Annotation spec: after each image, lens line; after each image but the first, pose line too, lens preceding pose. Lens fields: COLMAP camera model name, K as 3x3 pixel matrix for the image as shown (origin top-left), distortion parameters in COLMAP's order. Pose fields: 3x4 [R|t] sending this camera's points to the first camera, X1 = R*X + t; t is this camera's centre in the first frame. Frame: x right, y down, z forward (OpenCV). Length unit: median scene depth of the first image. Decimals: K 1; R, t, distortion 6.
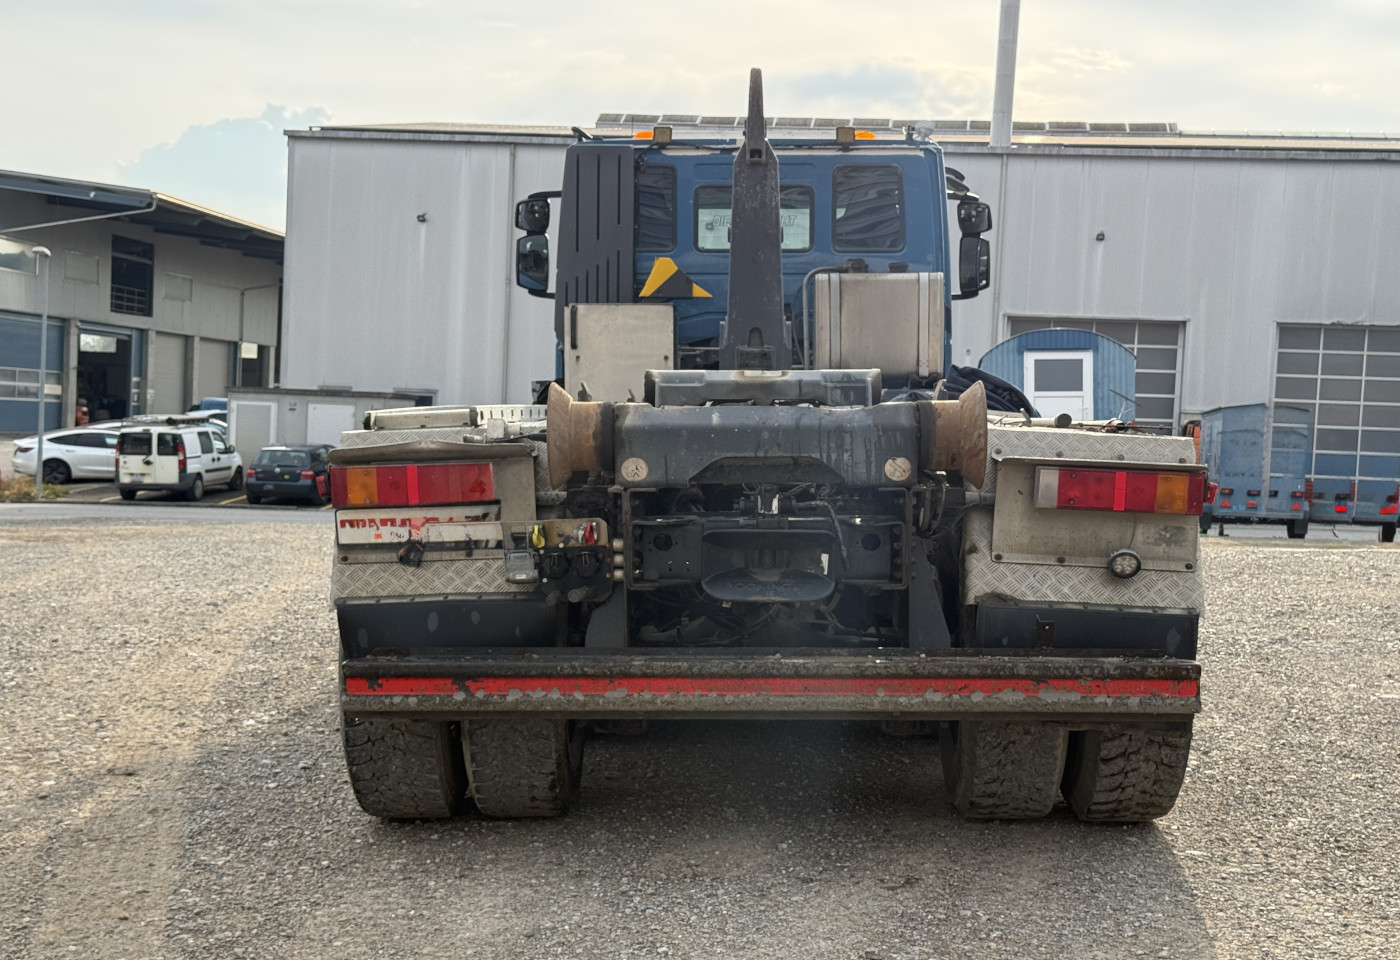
lens RADIAL K [[2076.3, 0, 698.4], [0, 2076.3, 464.2], [0, 0, 1]] dist [0.089407, -0.057548]
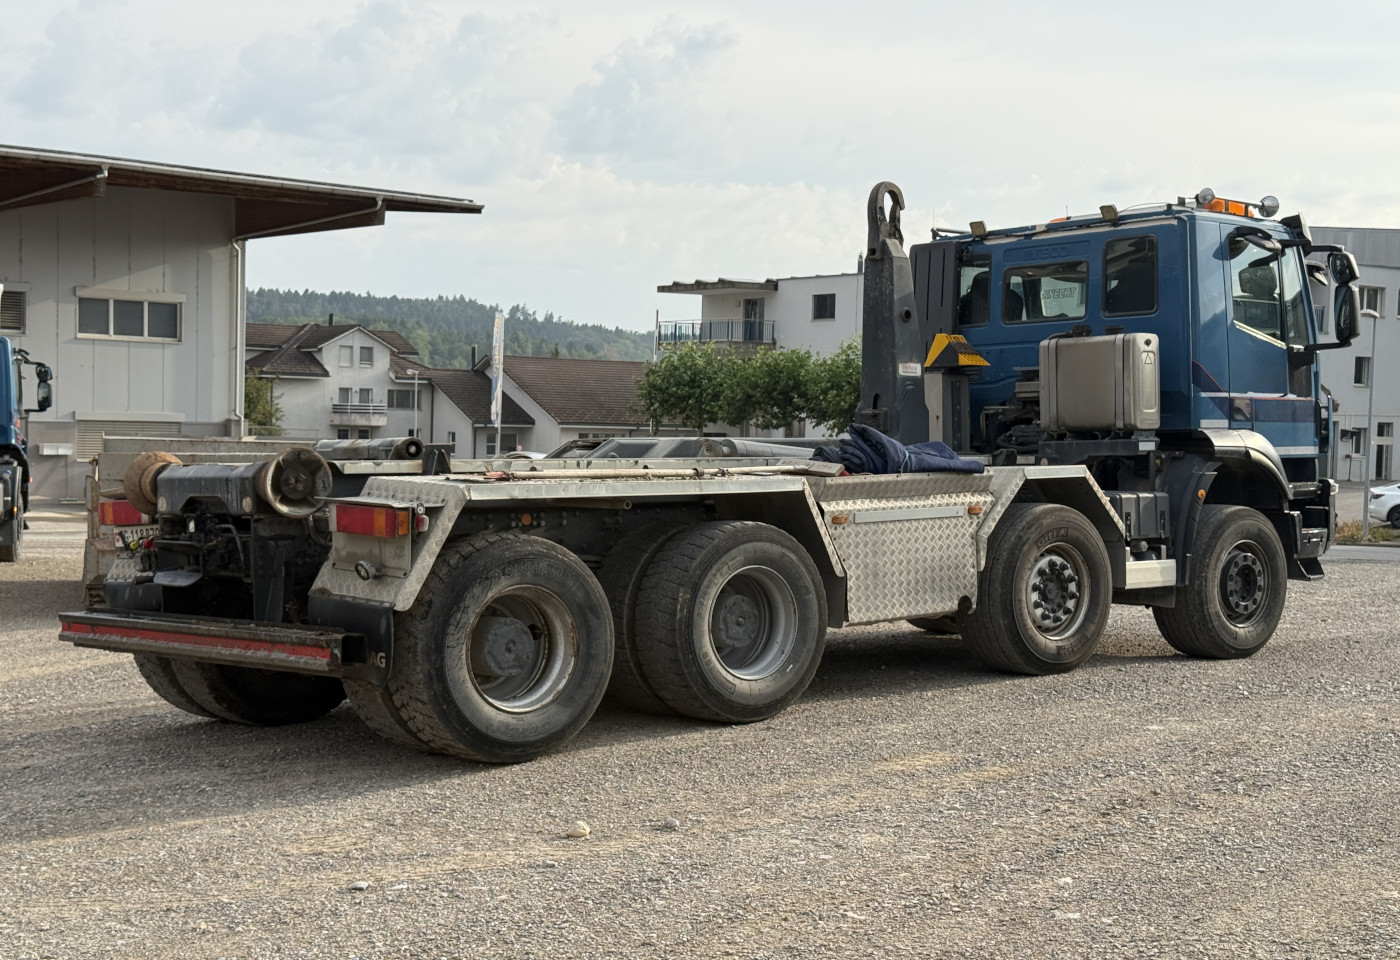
lens RADIAL K [[1959.2, 0, 700.0], [0, 1959.2, 480.0], [0, 0, 1]] dist [0.132700, 0.019967]
pose [[0.706992, -0.004506, -0.707208, 0.692200], [-0.006396, 0.999898, -0.012766, 0.000368], [0.707193, 0.013549, 0.706891, 0.100820]]
